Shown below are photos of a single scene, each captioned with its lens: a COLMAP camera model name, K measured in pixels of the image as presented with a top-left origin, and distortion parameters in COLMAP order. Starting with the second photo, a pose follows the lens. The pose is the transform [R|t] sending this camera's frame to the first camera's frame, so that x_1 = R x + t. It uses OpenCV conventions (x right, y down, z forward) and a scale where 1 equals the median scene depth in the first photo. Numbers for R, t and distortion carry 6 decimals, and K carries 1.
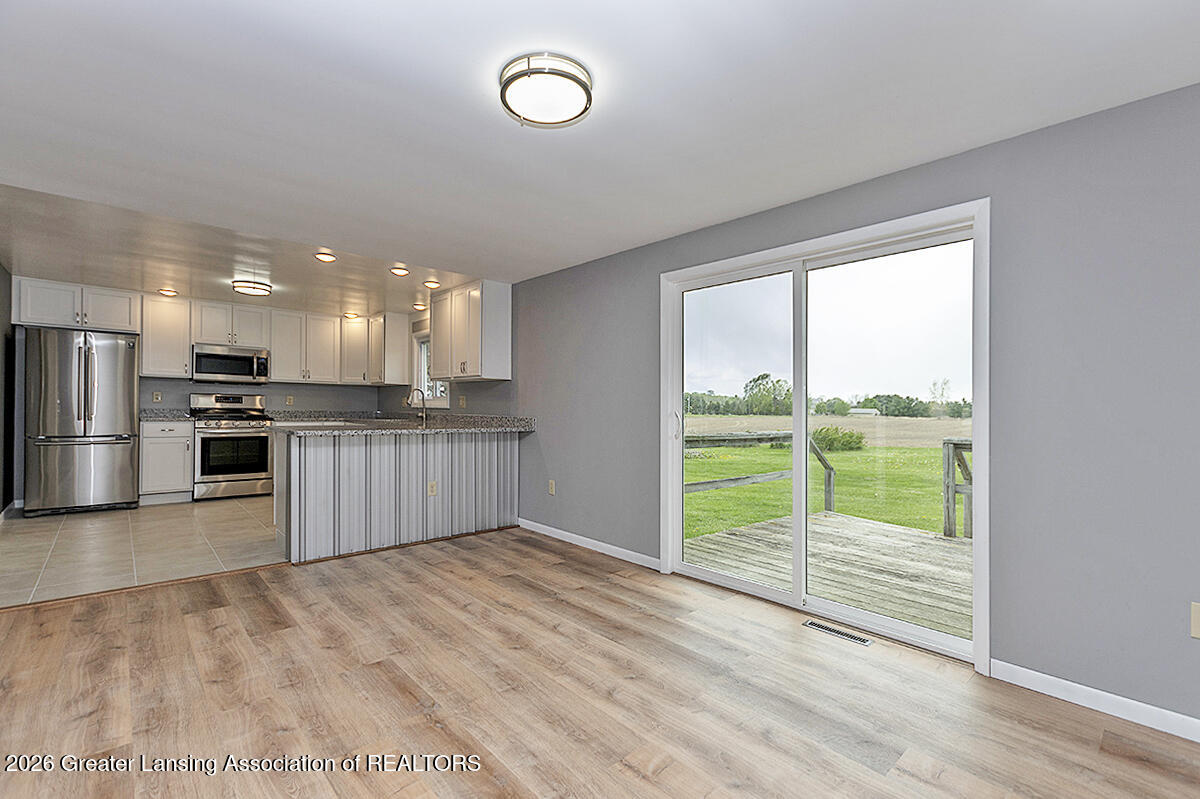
lens RADIAL K [[524.0, 0, 616.8], [0, 524.0, 419.6], [0, 0, 1]] dist [0.013566, 0.000509]
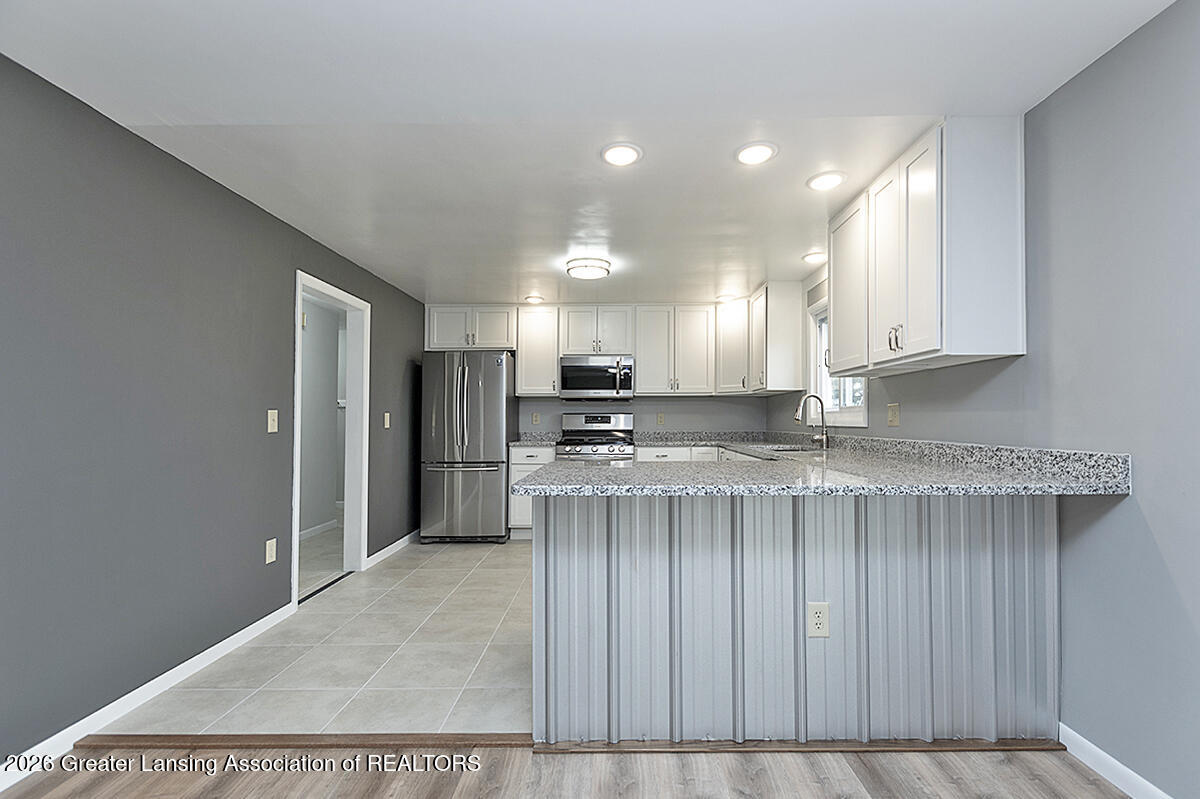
lens RADIAL K [[524.0, 0, 626.1], [0, 524.0, 429.0], [0, 0, 1]] dist [0.013566, 0.000509]
pose [[0.725596, -0.009684, -0.688053, -0.129923], [0.002321, 0.999930, -0.011625, -0.013547], [0.688117, 0.006838, 0.725568, 0.446565]]
